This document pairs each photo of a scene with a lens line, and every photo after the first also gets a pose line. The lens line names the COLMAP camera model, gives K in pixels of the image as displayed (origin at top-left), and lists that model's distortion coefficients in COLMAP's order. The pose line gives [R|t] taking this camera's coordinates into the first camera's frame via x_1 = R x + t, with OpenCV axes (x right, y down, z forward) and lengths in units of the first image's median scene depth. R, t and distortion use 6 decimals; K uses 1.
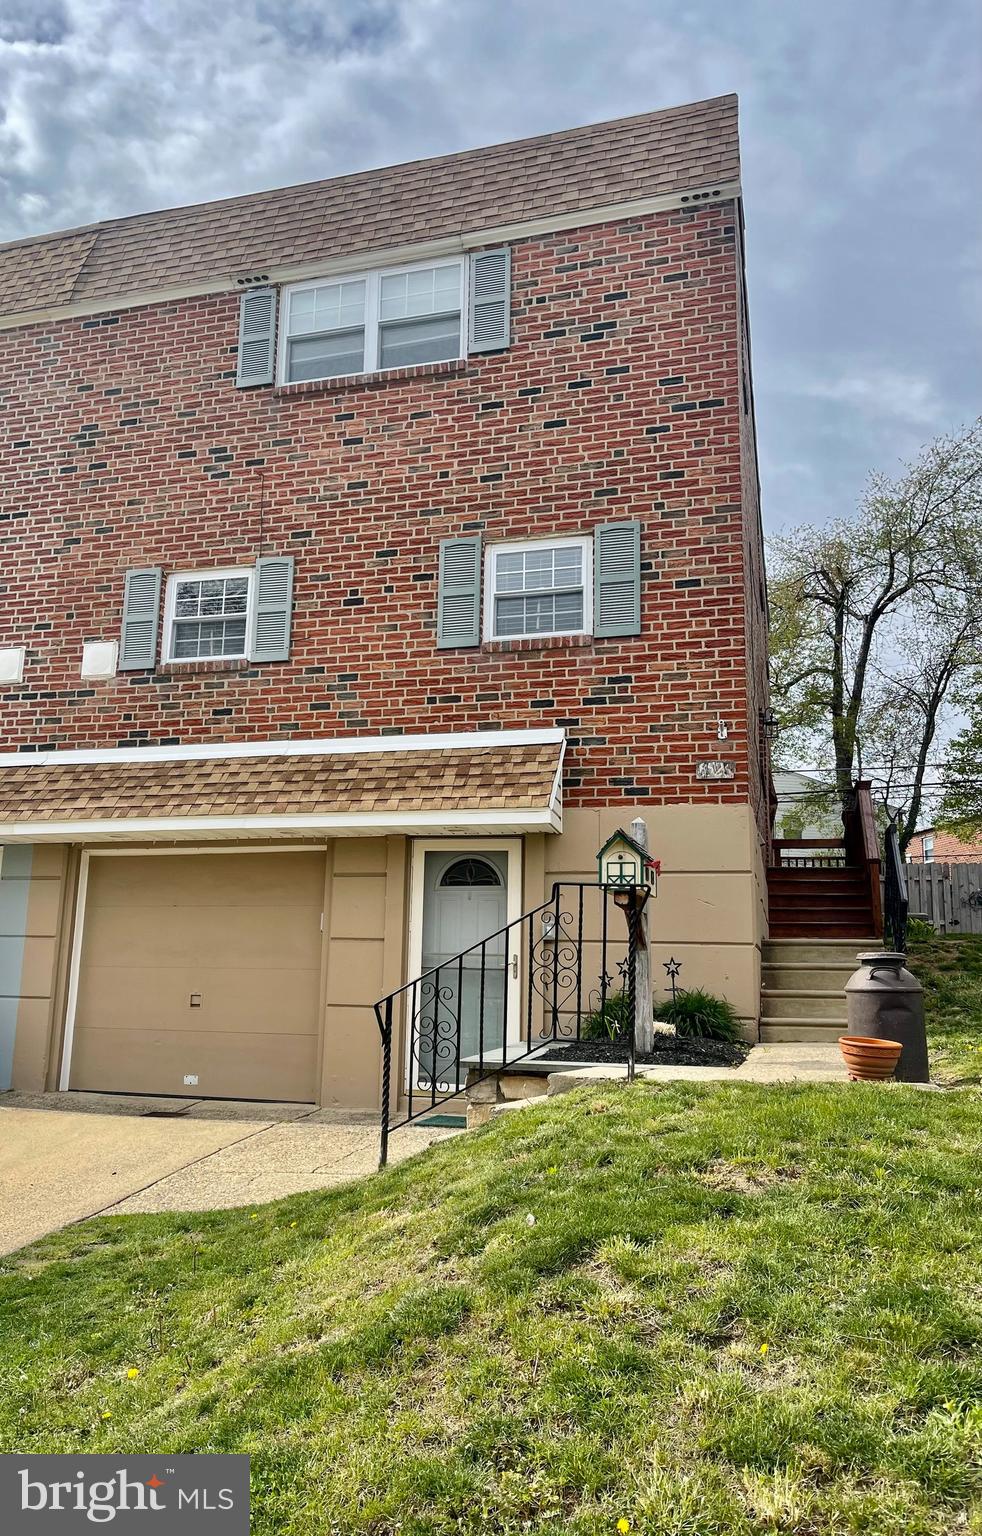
lens RADIAL K [[1217.2, 0, 488.7], [0, 1217.2, 765.8], [0, 0, 1]] dist [0.055796, -0.021008]
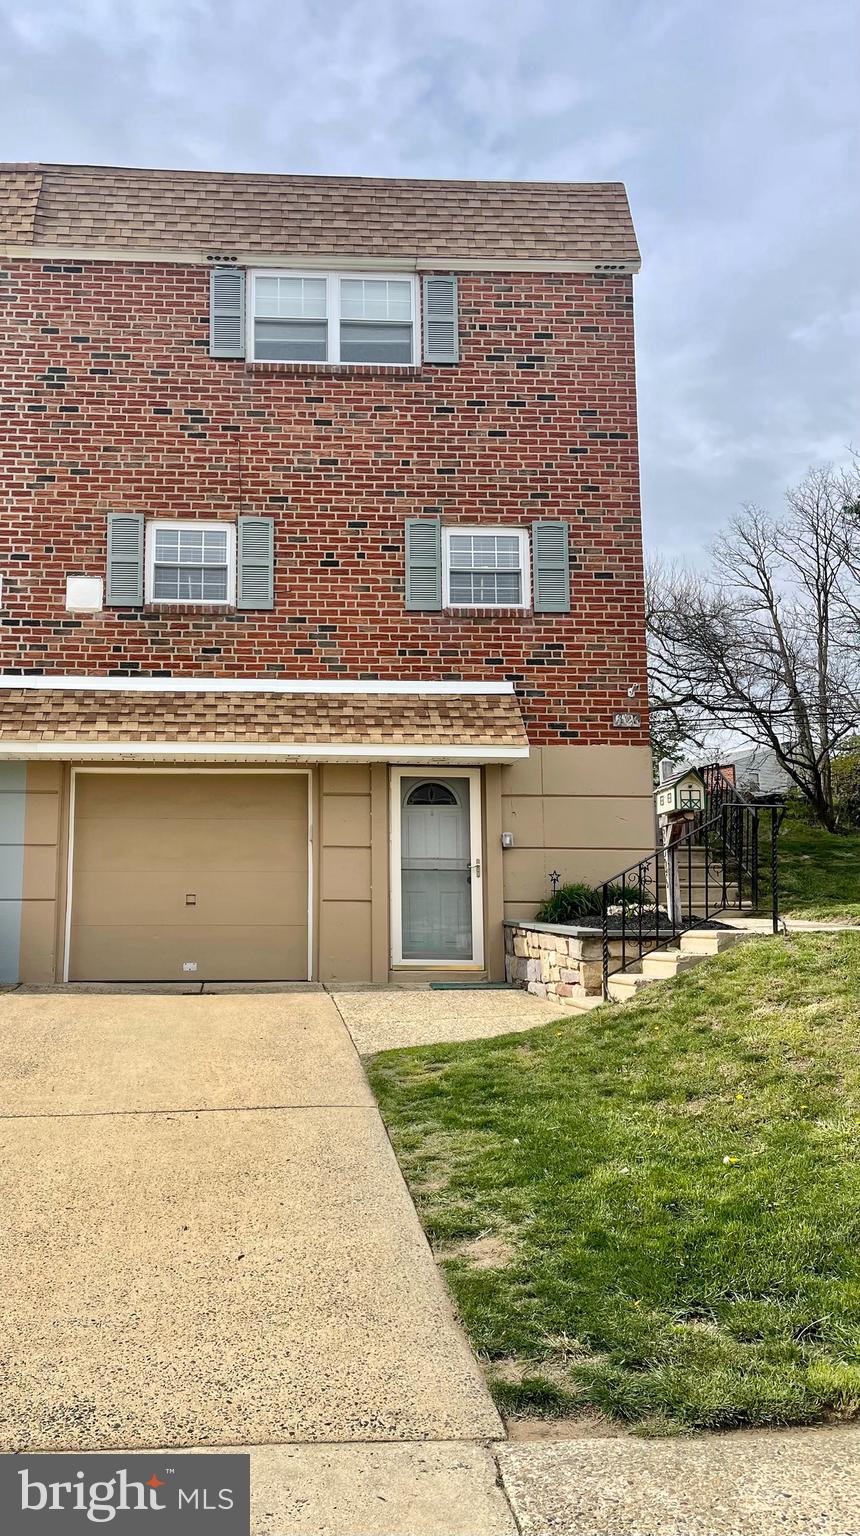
lens RADIAL K [[1153.4, 0, 429.1], [0, 1153.4, 770.0], [0, 0, 1]] dist [0.047142, -0.000046]
pose [[0.929392, 0.022827, 0.368388, -0.431989], [-0.047497, 0.997184, 0.058040, -0.004960], [-0.366025, -0.071439, 0.927859, -0.085712]]
